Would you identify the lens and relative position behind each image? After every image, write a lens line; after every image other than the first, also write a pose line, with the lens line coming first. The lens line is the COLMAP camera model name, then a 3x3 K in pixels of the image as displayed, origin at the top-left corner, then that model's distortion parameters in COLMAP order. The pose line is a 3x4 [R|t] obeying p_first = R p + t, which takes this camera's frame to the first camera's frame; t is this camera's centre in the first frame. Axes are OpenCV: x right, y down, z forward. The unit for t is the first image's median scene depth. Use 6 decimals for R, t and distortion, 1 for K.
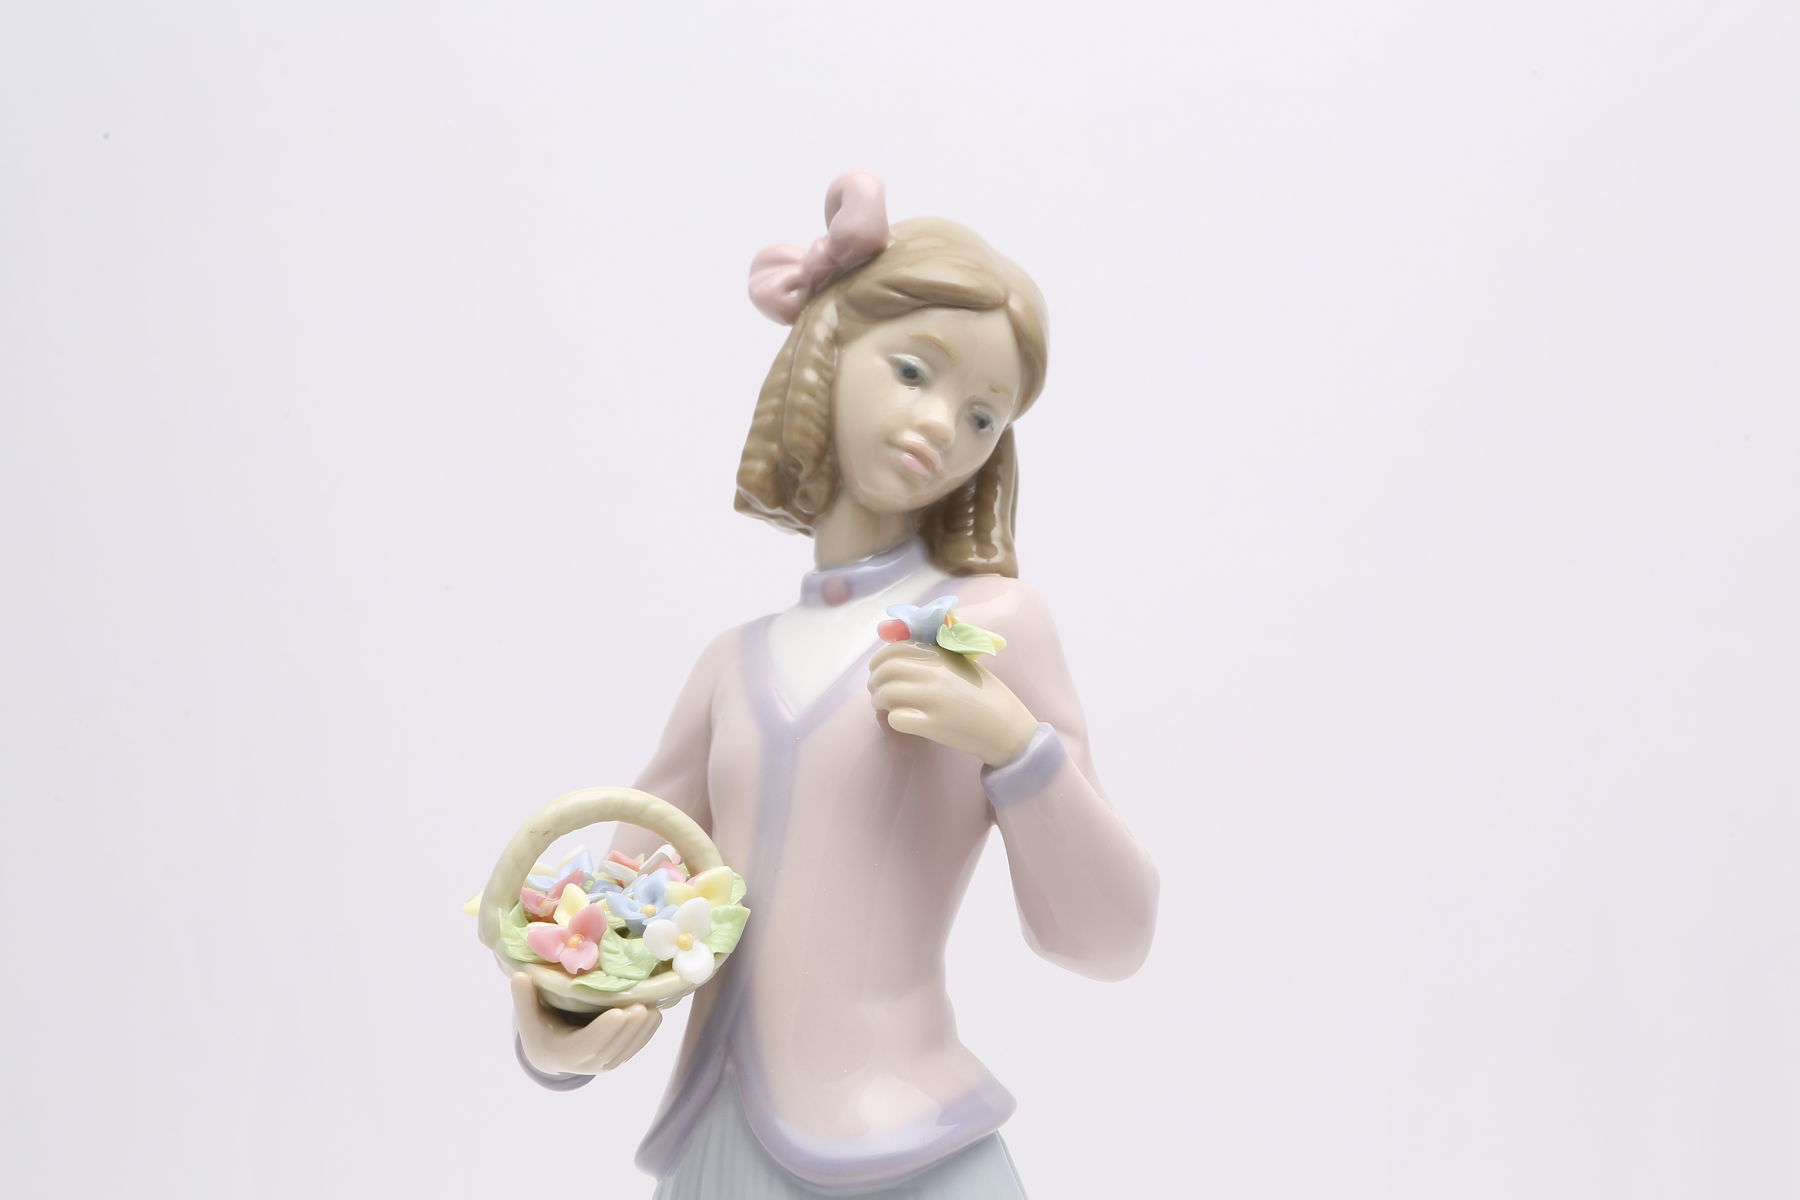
lens RADIAL K [[3687.9, 0, 900.0], [0, 3687.9, 600.0], [0, 0, 1]] dist [0.616723, 0.087739]
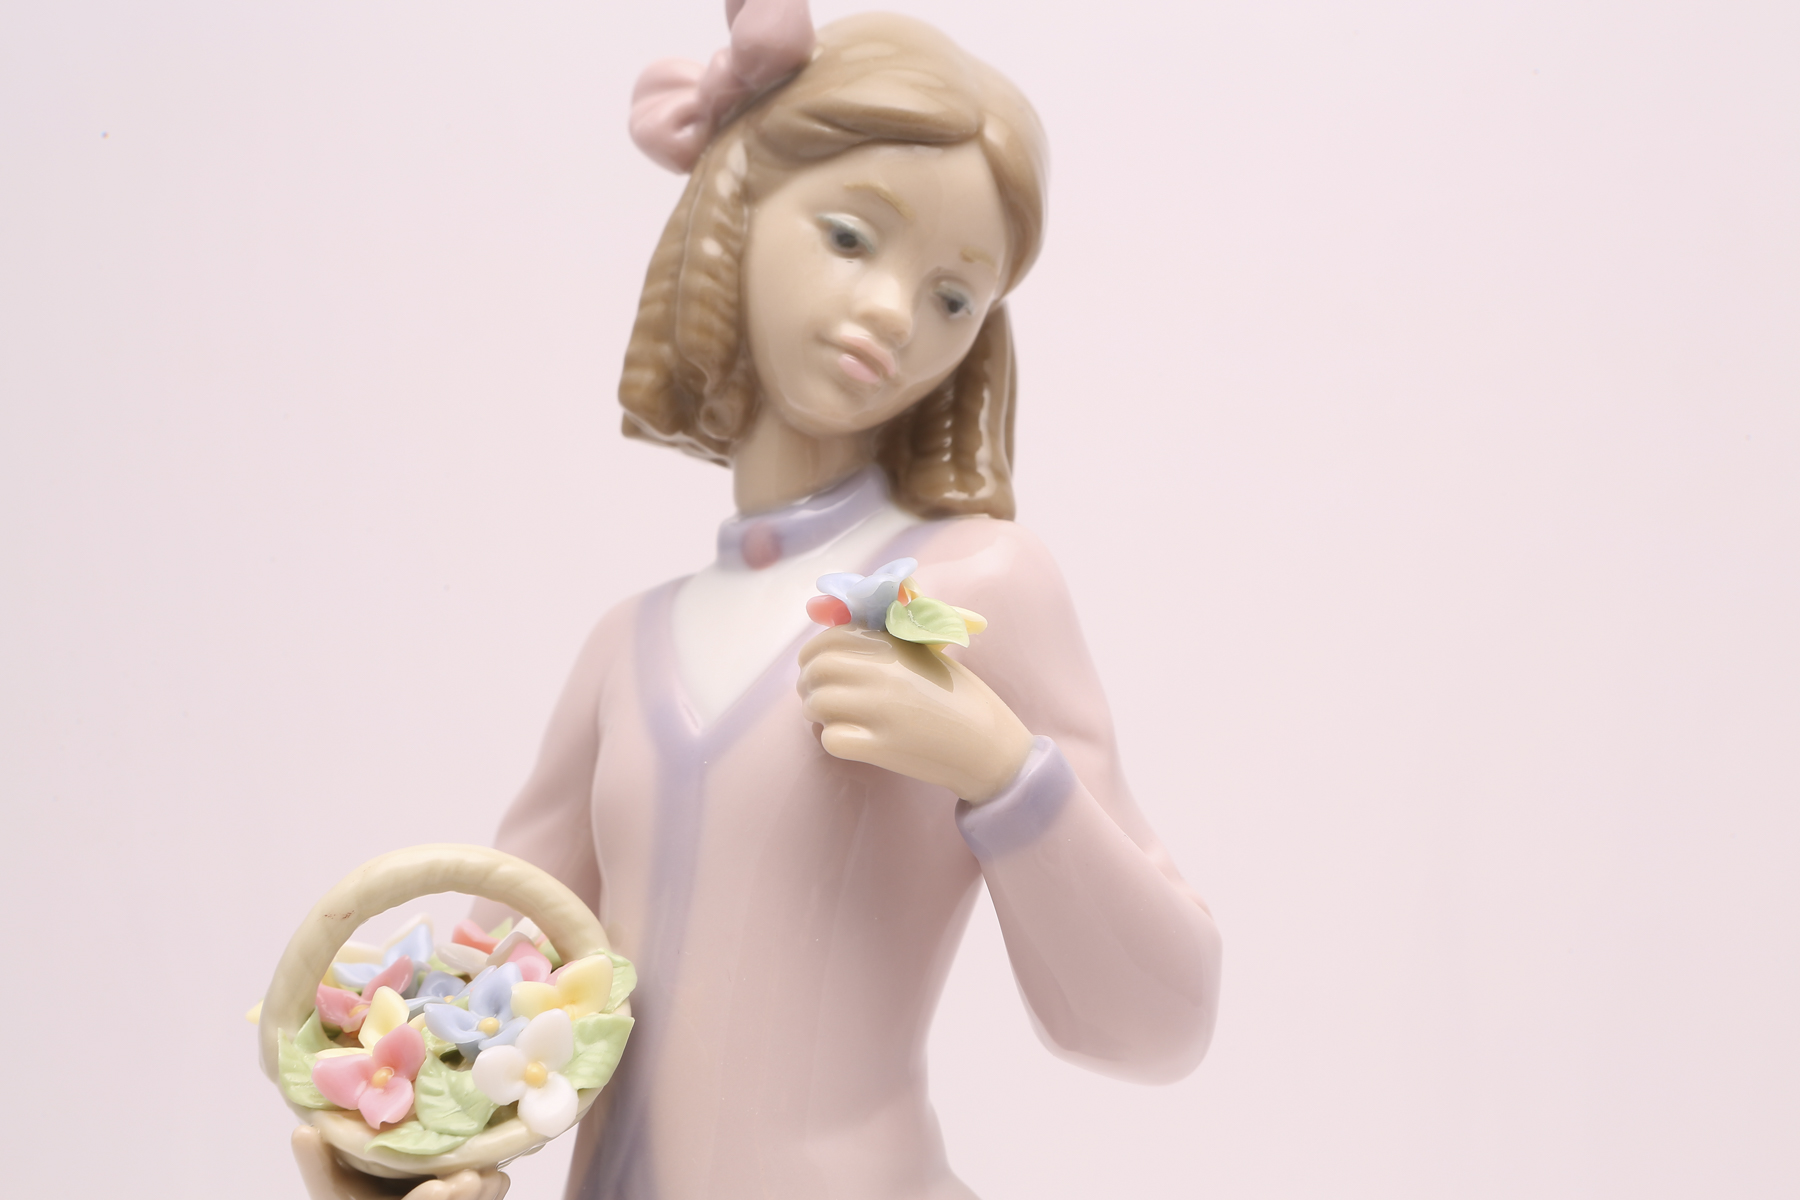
lens RADIAL K [[3687.9, 0, 900.0], [0, 3687.9, 600.0], [0, 0, 1]] dist [0.616723, 0.087739]
pose [[0.997766, -0.036421, -0.056001, 0.050267], [0.039870, 0.997295, 0.061751, -0.035961], [0.053600, -0.063845, 0.996519, 0.285999]]
